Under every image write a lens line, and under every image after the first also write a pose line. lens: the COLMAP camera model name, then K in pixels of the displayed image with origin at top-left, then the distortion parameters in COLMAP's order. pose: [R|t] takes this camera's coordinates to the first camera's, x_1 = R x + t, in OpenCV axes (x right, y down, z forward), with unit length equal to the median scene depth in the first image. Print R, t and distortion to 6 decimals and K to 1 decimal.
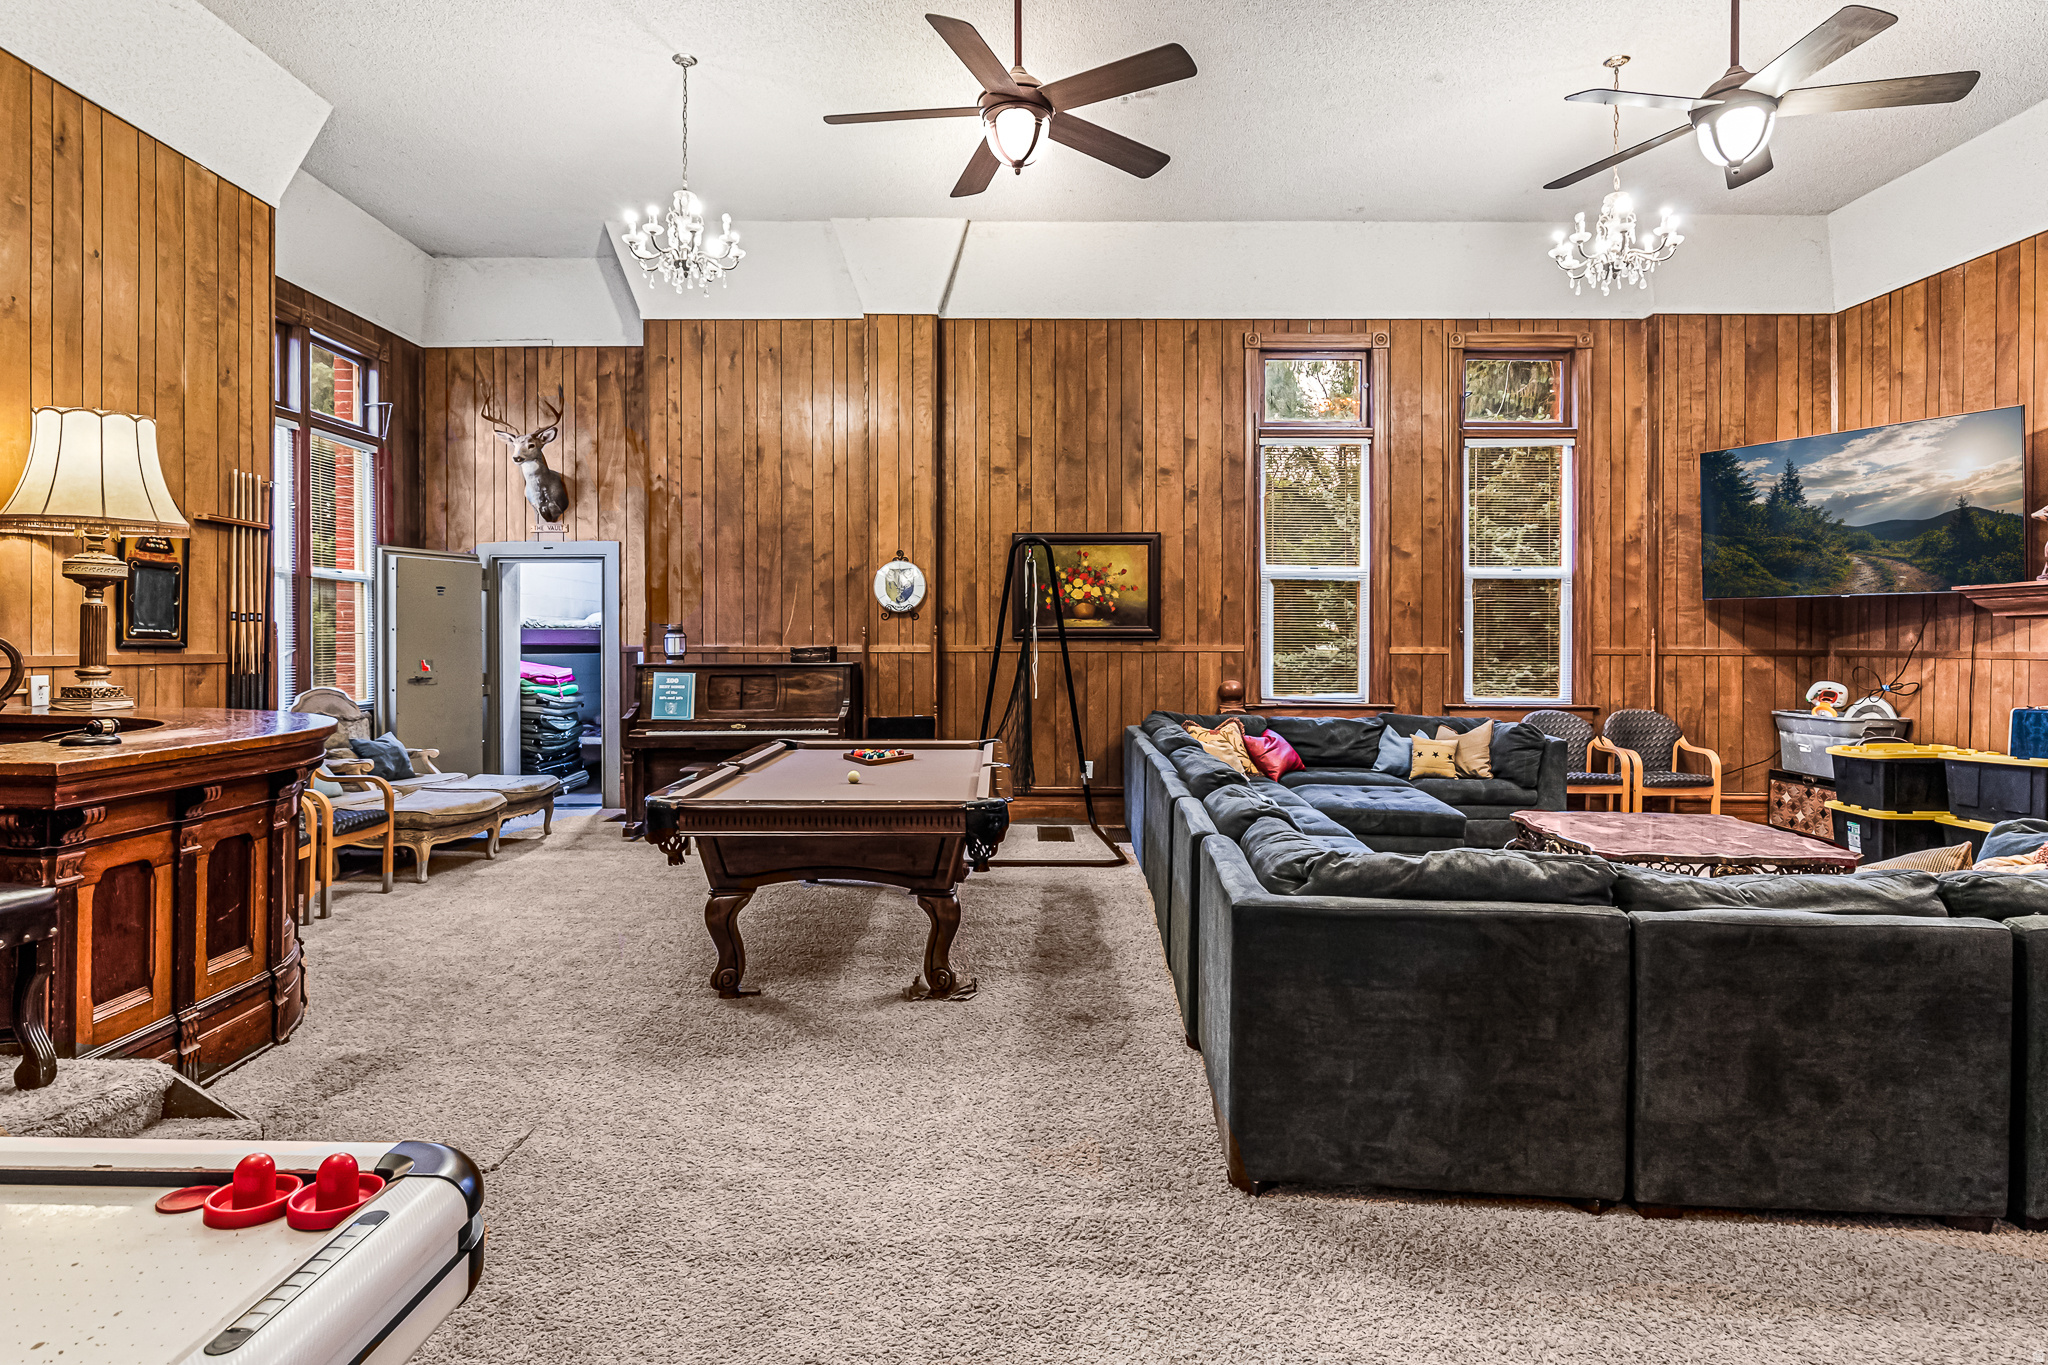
lens RADIAL K [[1115.4, 0, 1025.0], [0, 1115.4, 658.3], [0, 0, 1]] dist [0.002987, 0.000223]
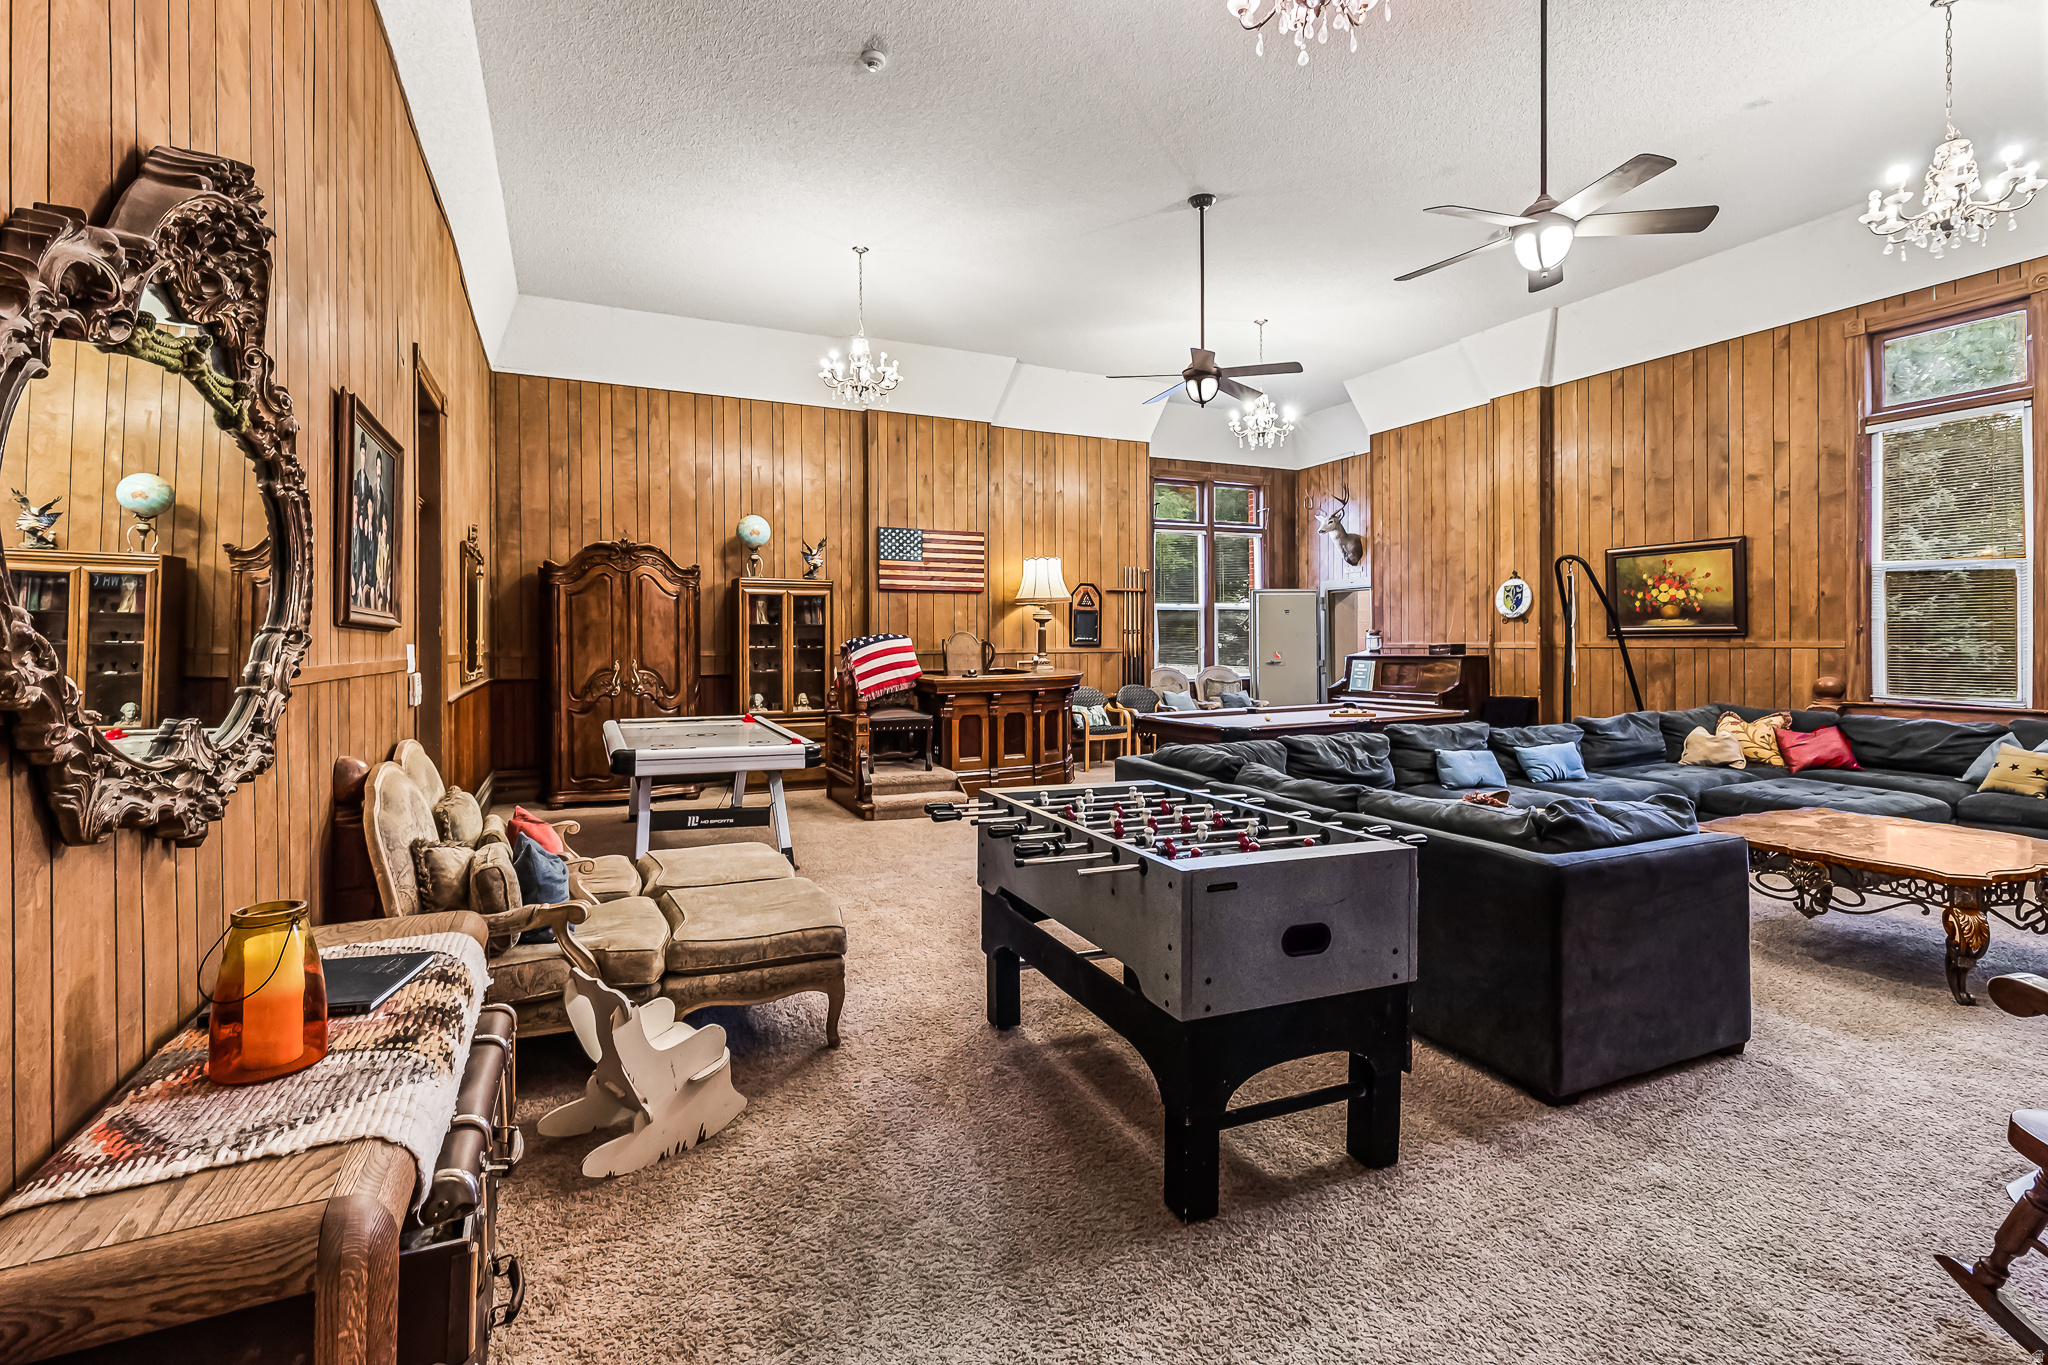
lens RADIAL K [[927.9, 0, 1022.3], [0, 927.9, 649.1], [0, 0, 1]] dist [0.001266, 0.000015]
pose [[0.443079, 0.002206, -0.896480, 0.608782], [-0.005265, 0.999986, -0.000141, -0.000822], [0.896467, 0.004783, 0.443084, -0.010147]]
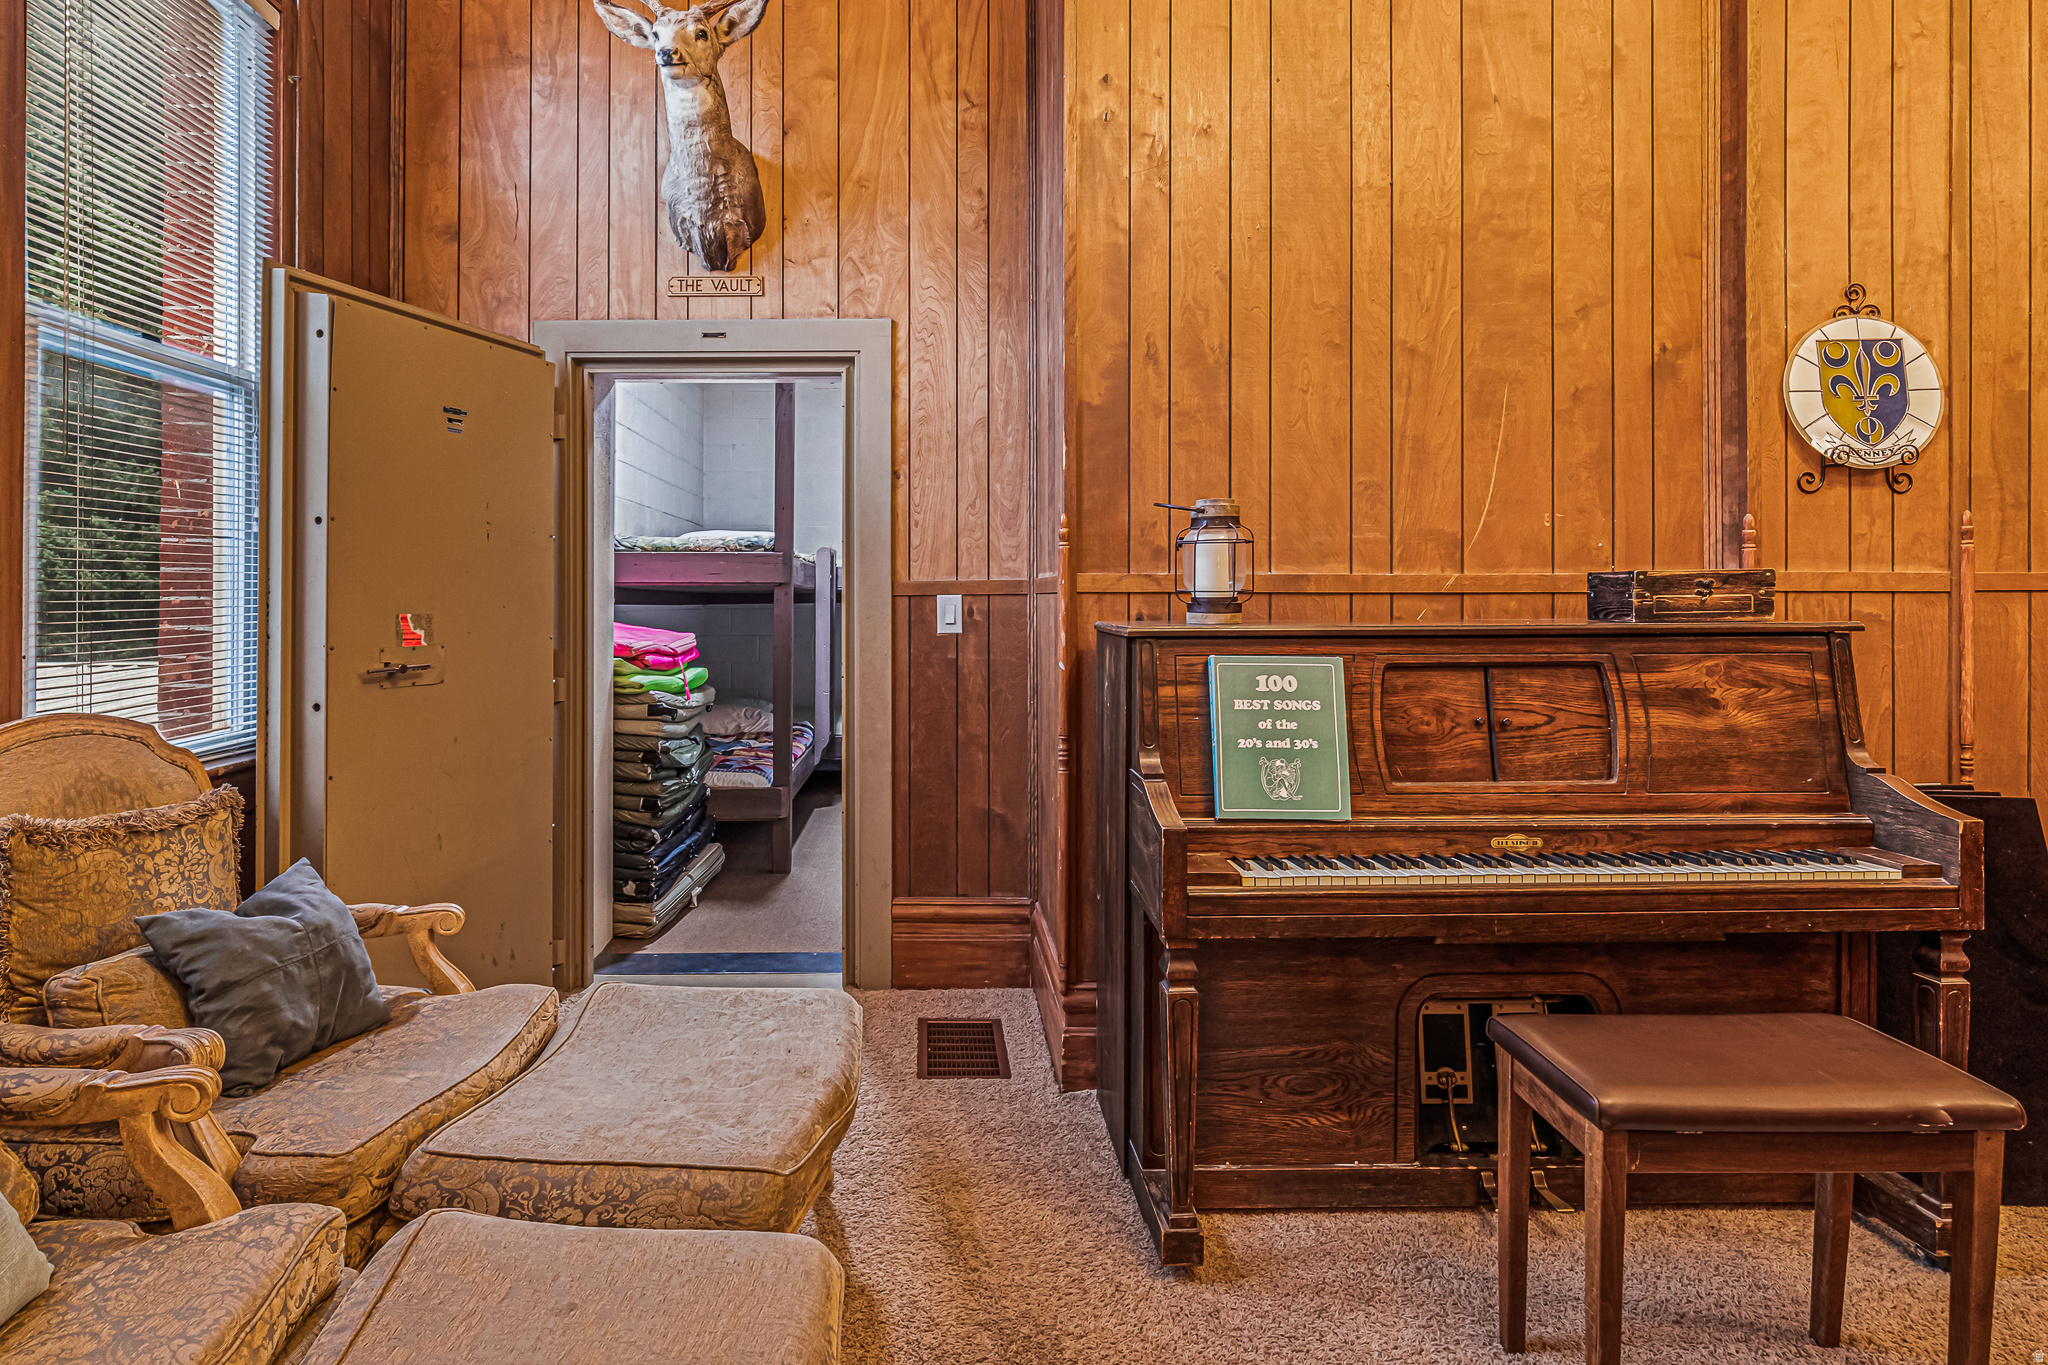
lens RADIAL K [[1114.1, 0, 983.4], [0, 1114.1, 596.7], [0, 0, 1]] dist [-0.001527, -0.000144]
pose [[0.999849, -0.000904, 0.017353, -0.373873], [0.001182, 0.999871, -0.016037, 0.001648], [-0.017336, 0.016055, 0.999721, 0.665620]]
